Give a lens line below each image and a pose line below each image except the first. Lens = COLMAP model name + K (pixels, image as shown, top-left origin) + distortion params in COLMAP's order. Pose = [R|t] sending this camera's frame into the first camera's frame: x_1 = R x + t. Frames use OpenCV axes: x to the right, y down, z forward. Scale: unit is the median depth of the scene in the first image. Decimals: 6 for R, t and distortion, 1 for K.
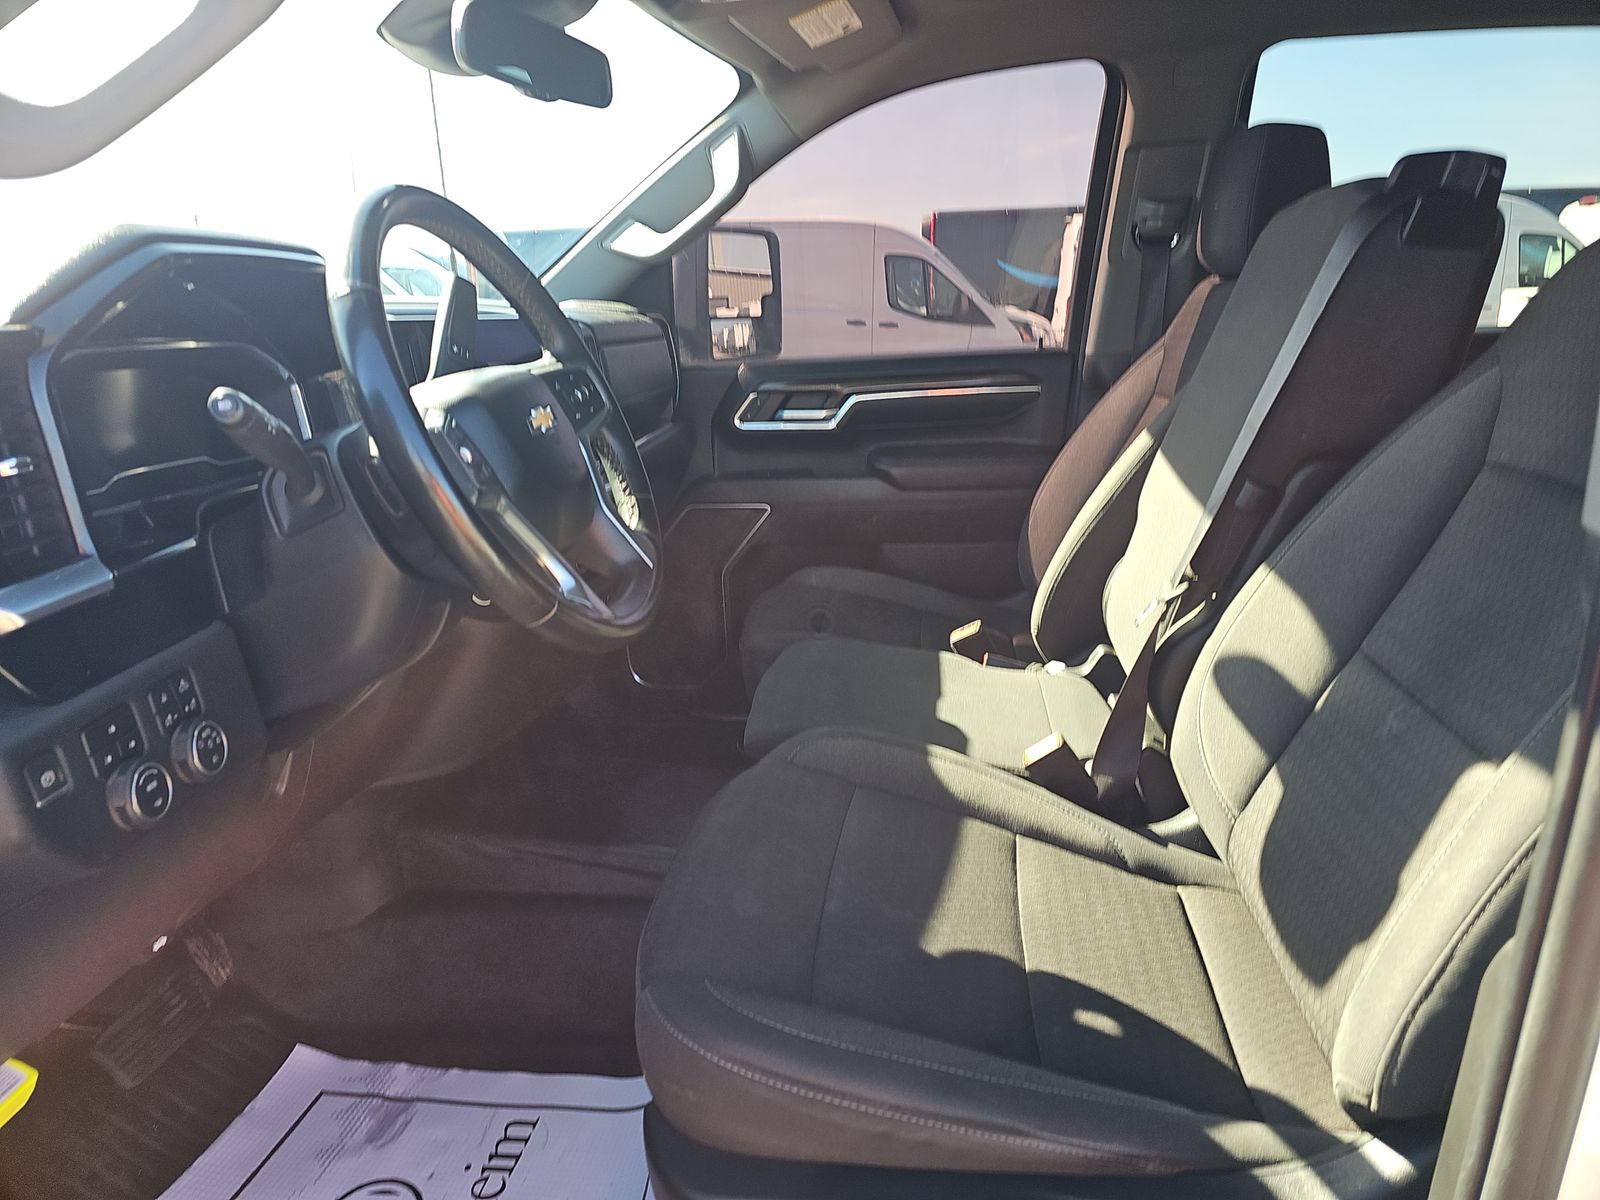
lens RADIAL K [[1061.8, 0, 821.5], [0, 1061.8, 603.0], [0, 0, 1]] dist [0.049450, -0.043058]
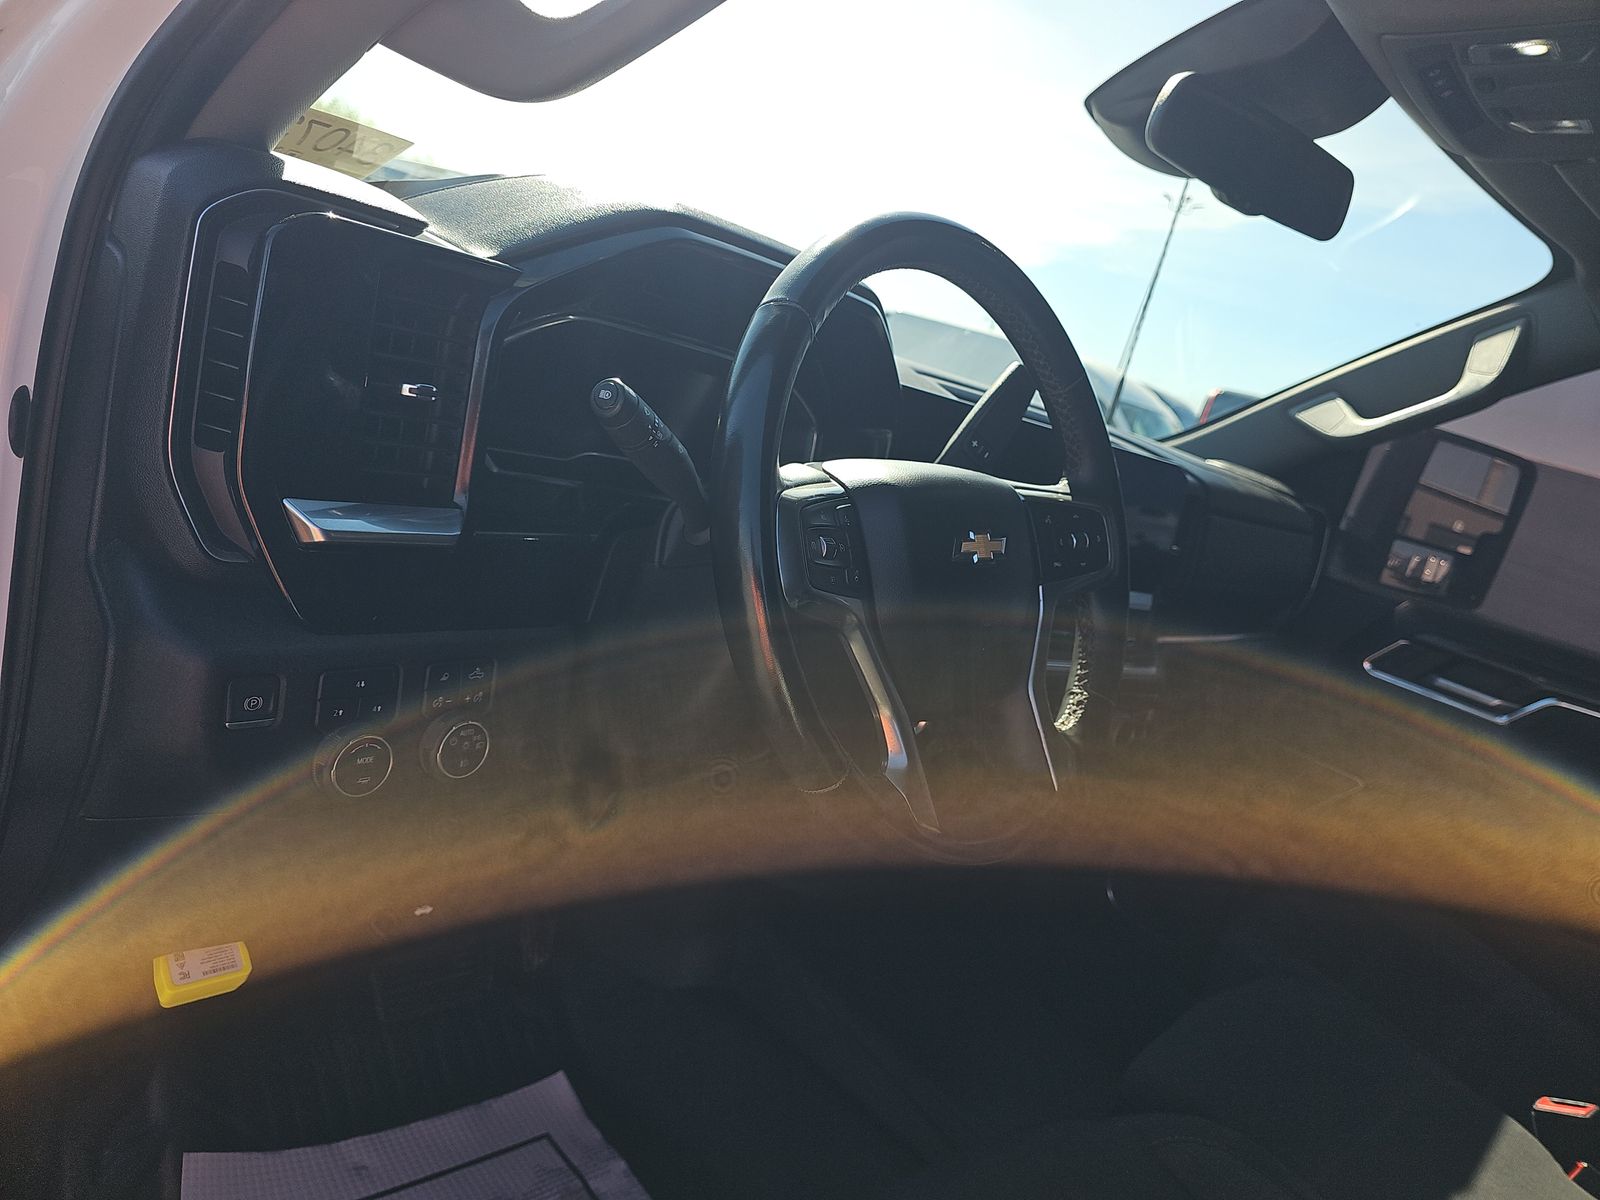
lens RADIAL K [[1061.8, 0, 821.5], [0, 1061.8, 603.0], [0, 0, 1]] dist [0.049450, -0.043058]
pose [[0.753712, 0.365809, -0.545988, 0.042642], [-0.437009, 0.899457, -0.000640, -0.049897], [0.490858, 0.239084, 0.837793, 0.188504]]
